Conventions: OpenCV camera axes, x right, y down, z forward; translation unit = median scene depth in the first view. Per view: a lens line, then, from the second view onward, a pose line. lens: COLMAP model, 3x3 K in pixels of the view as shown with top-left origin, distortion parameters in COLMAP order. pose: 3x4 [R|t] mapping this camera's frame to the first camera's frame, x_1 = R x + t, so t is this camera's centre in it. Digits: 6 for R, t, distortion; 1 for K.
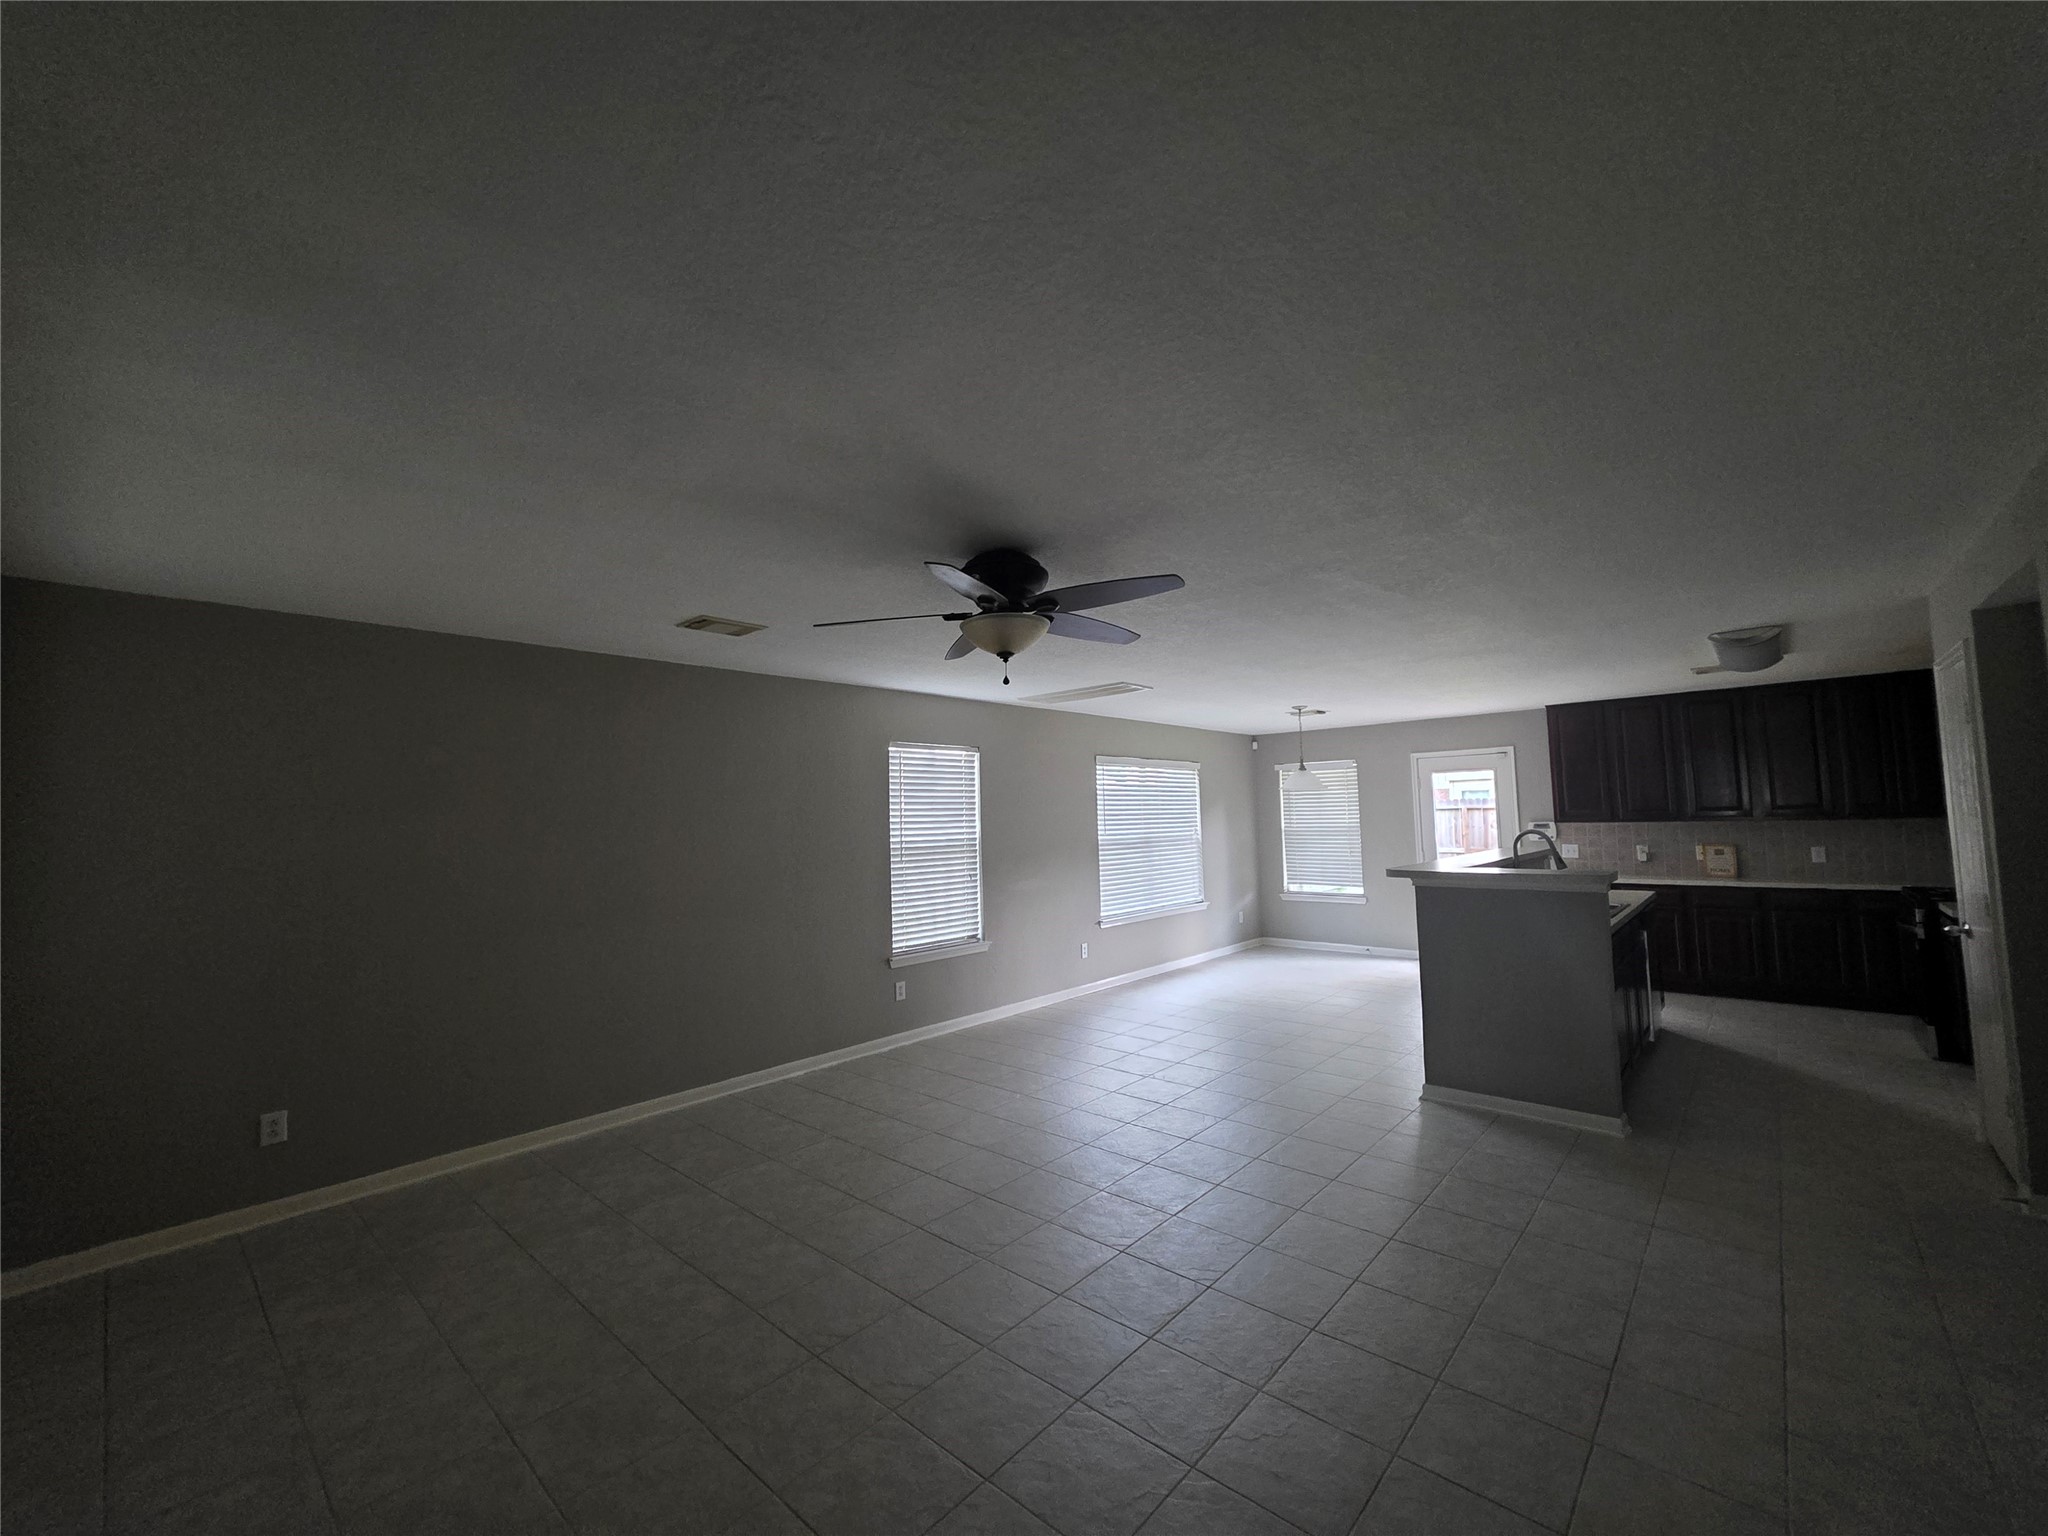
lens RADIAL K [[823.1, 0, 1018.3], [0, 823.1, 762.7], [0, 0, 1]] dist [-0.000016, 0.000174]
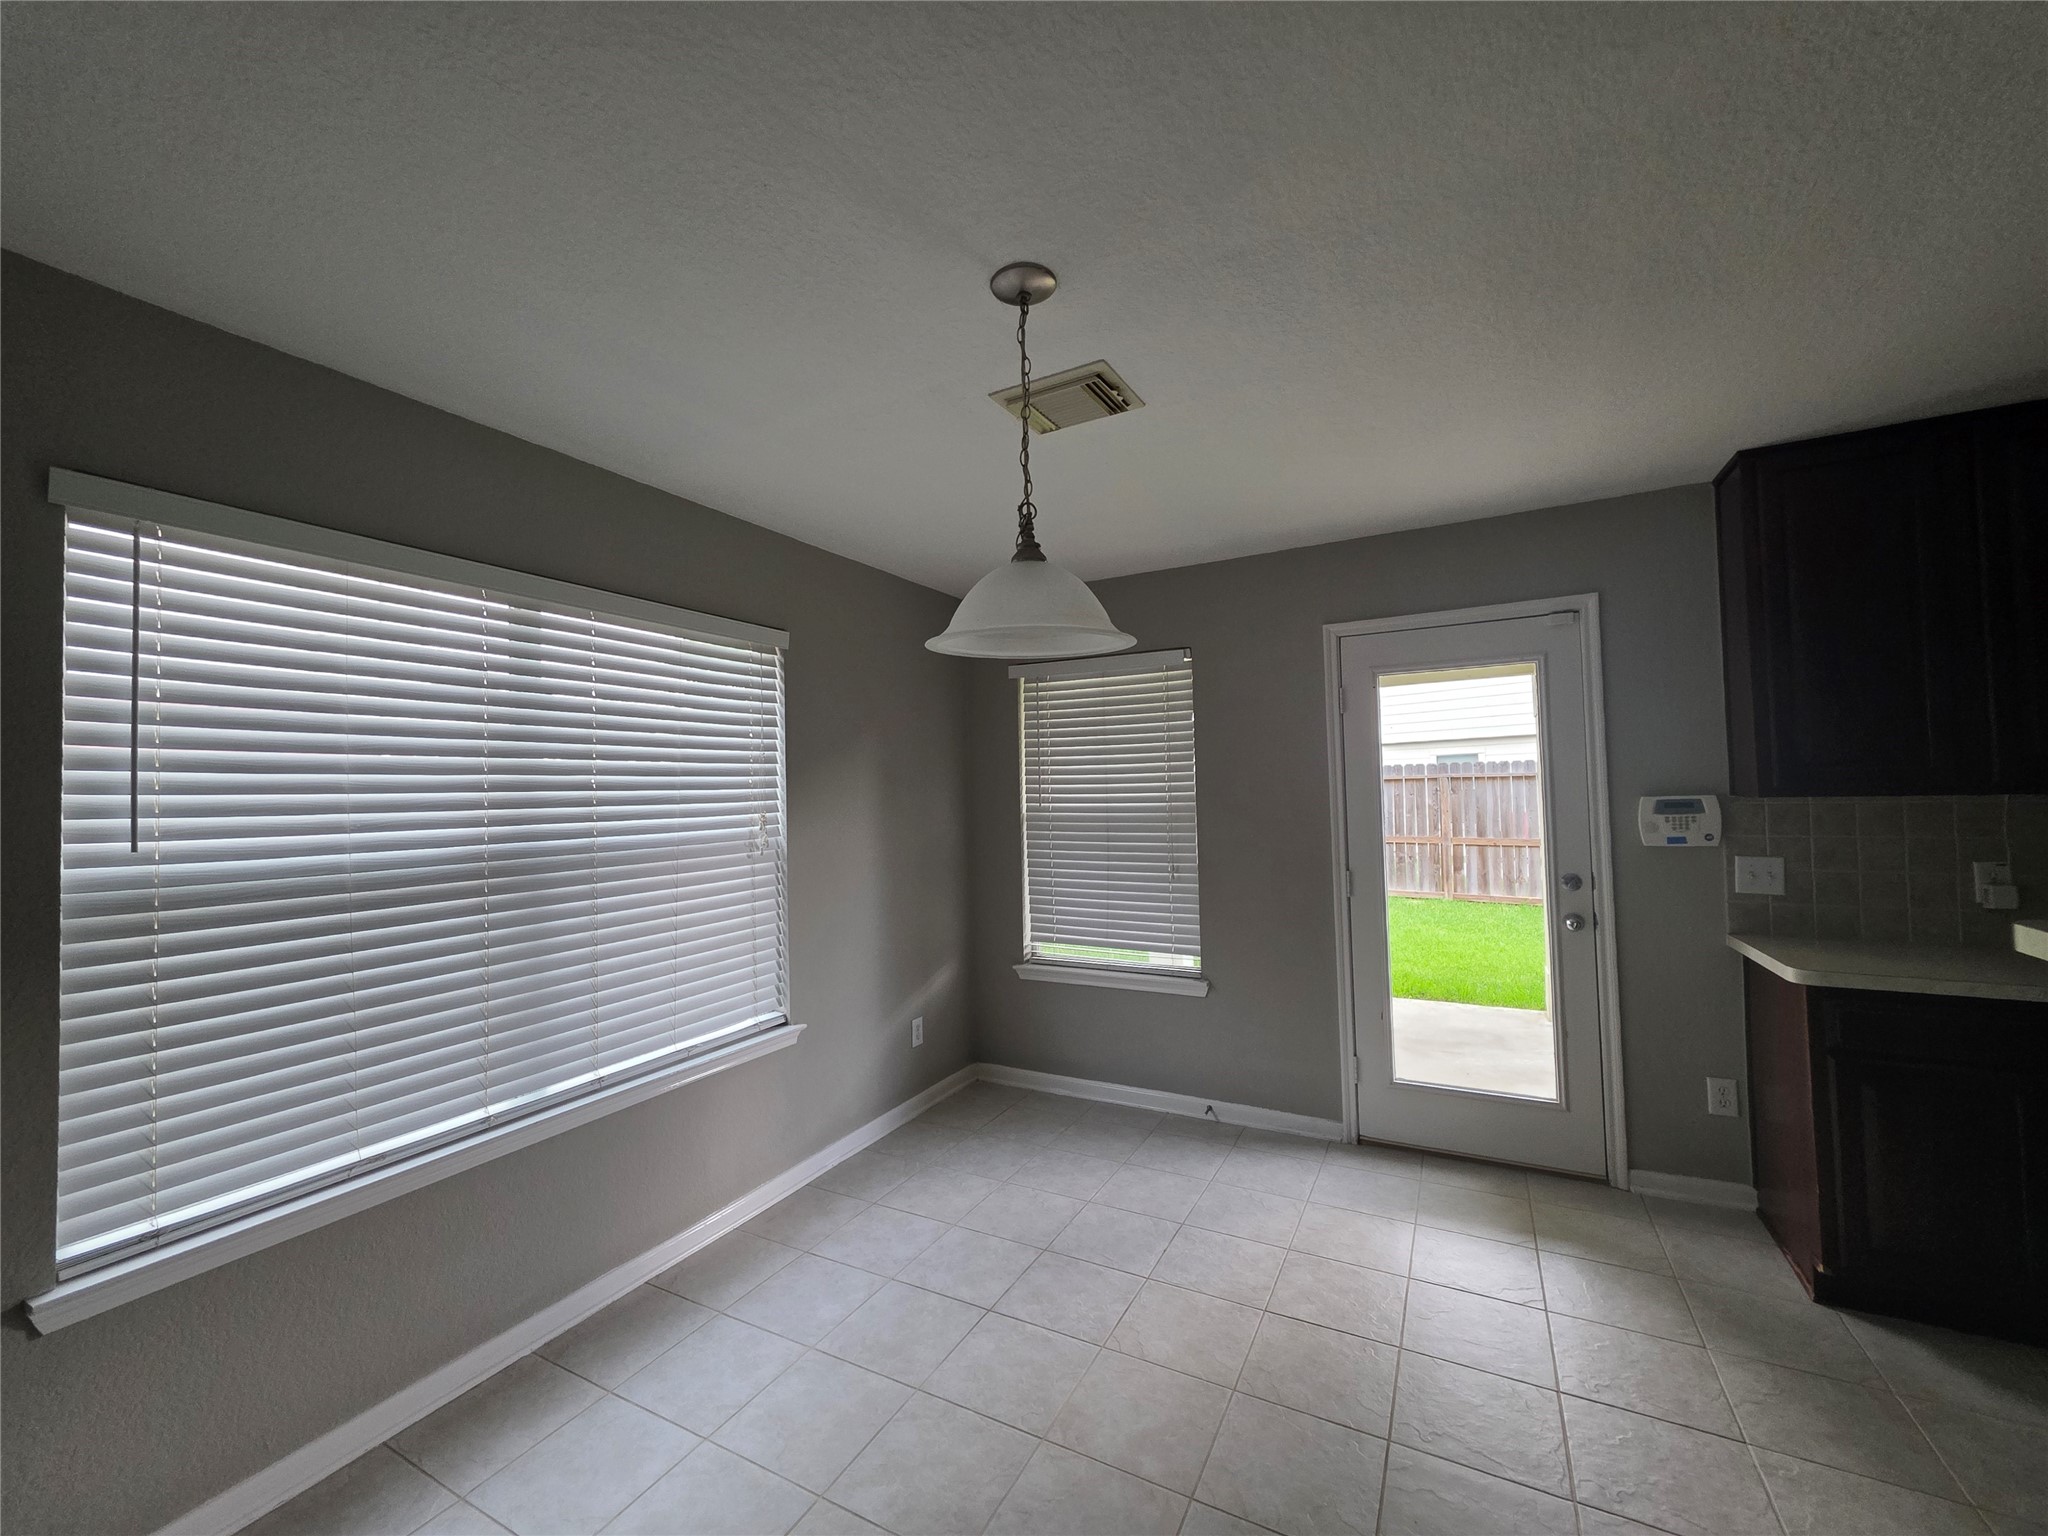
lens RADIAL K [[823.1, 0, 1022.2], [0, 823.1, 764.5], [0, 0, 1]] dist [-0.000016, 0.000174]
pose [[0.969449, 0.008539, 0.245143, 0.267838], [-0.015278, 0.999555, 0.025602, 0.053976], [-0.244815, -0.028565, 0.969149, 0.727581]]
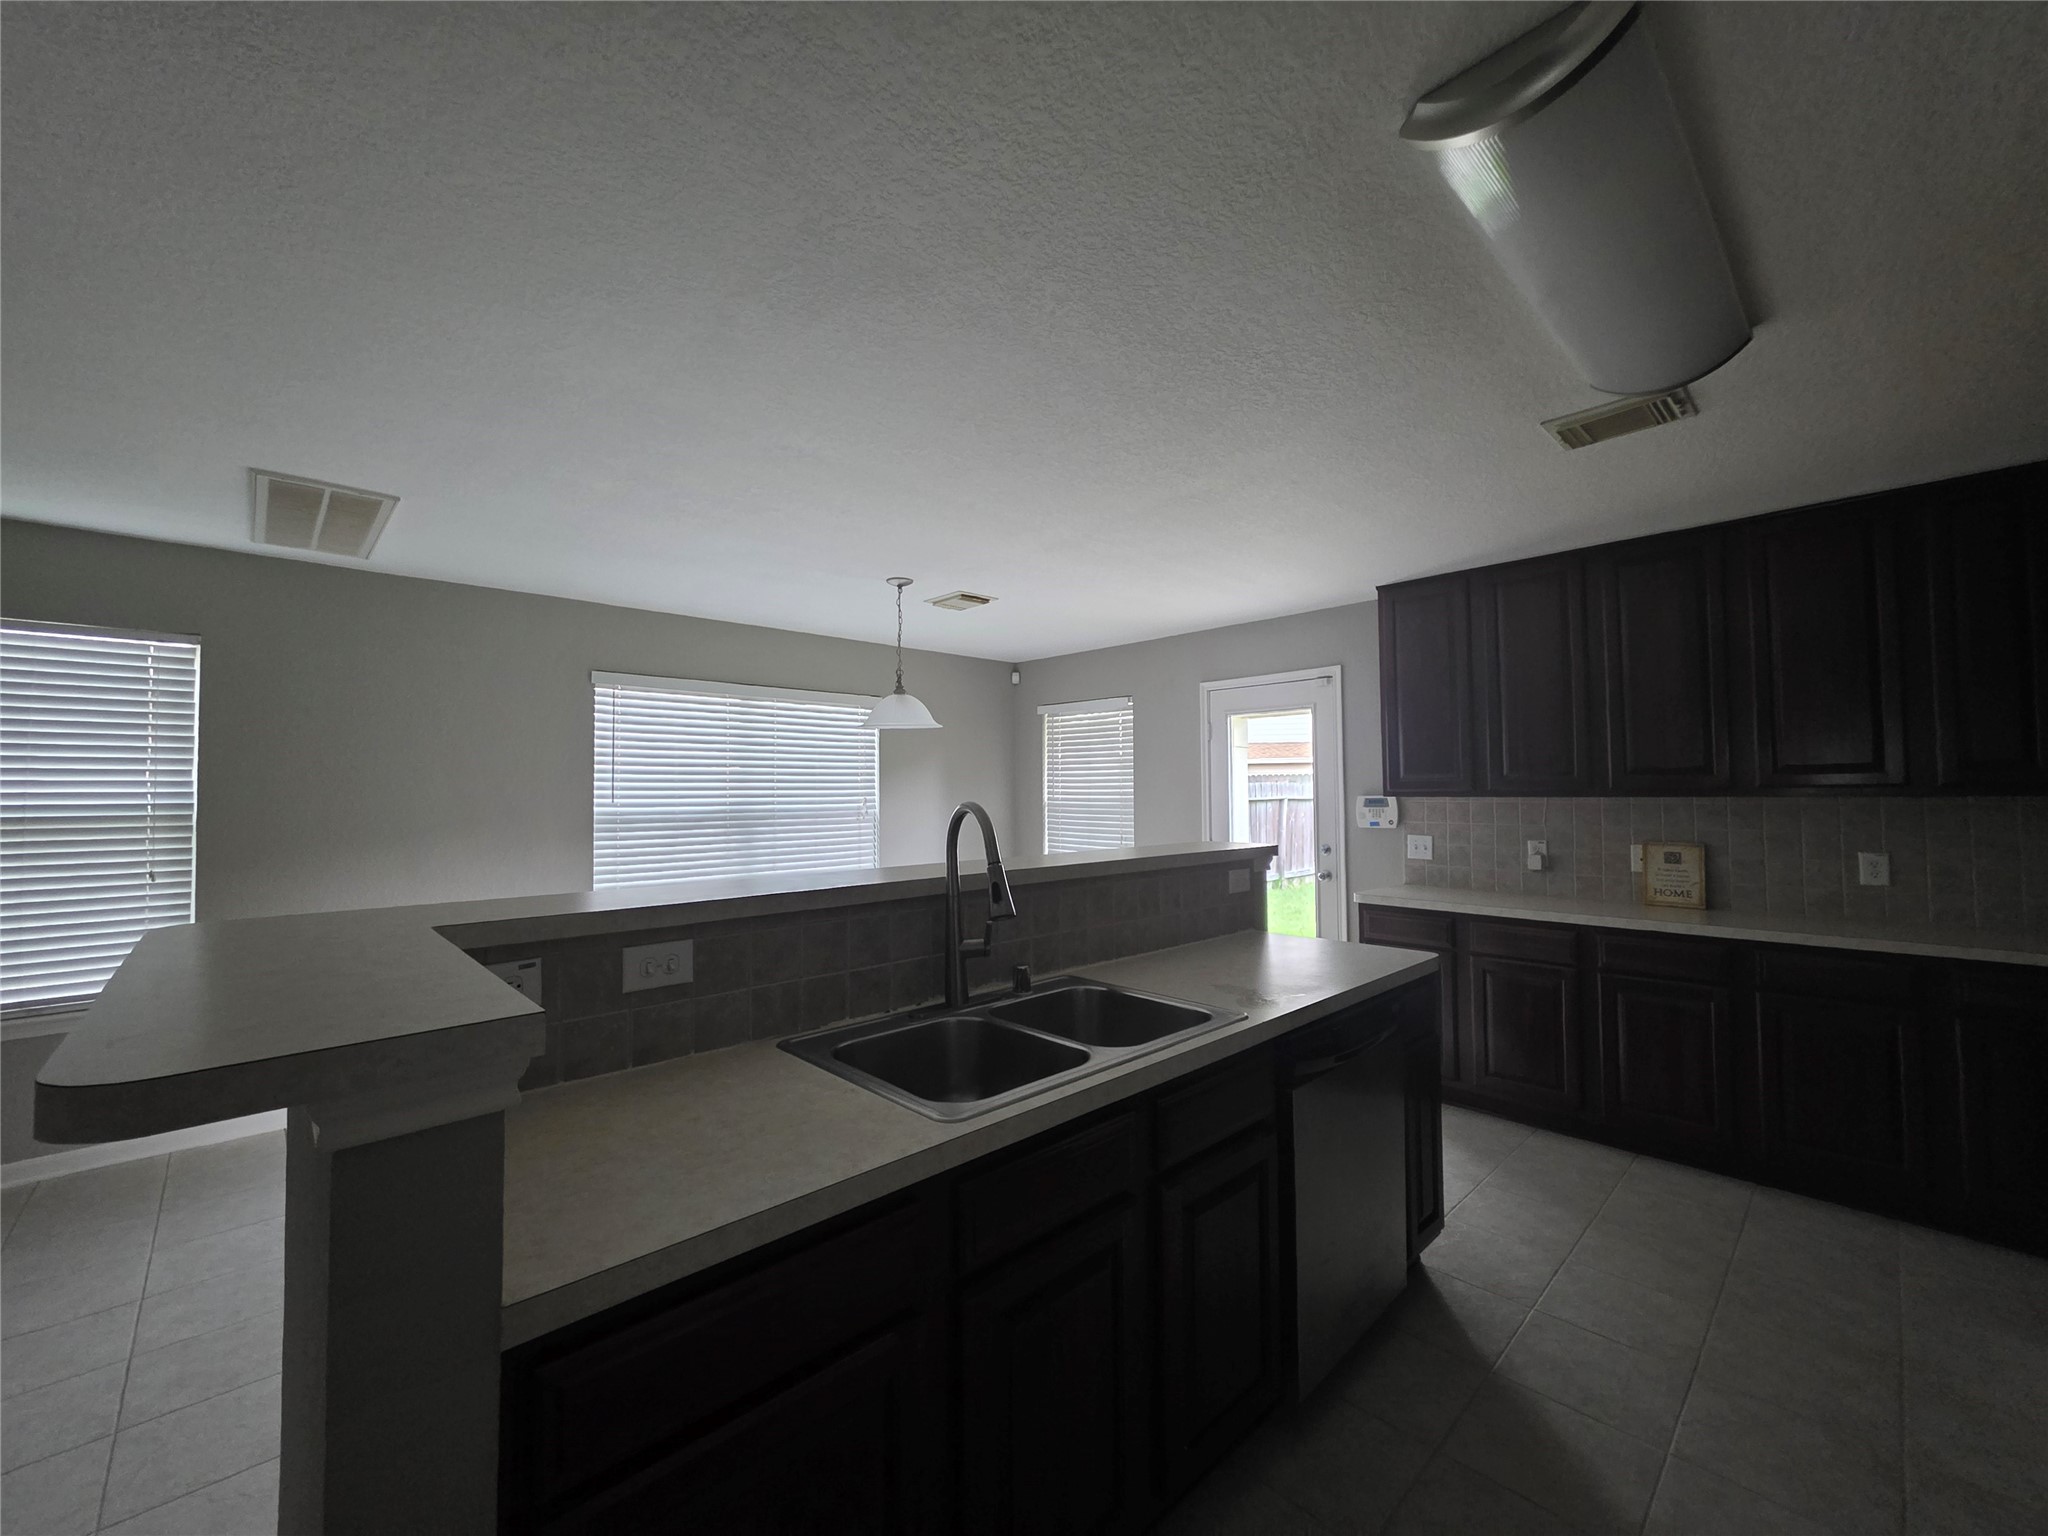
lens RADIAL K [[823.1, 0, 1021.0], [0, 823.1, 760.1], [0, 0, 1]] dist [-0.000016, 0.000174]
pose [[0.997605, 0.013677, -0.067801, 0.432189], [-0.011718, 0.999505, 0.029202, 0.033833], [0.068167, -0.028337, 0.997271, 0.417150]]
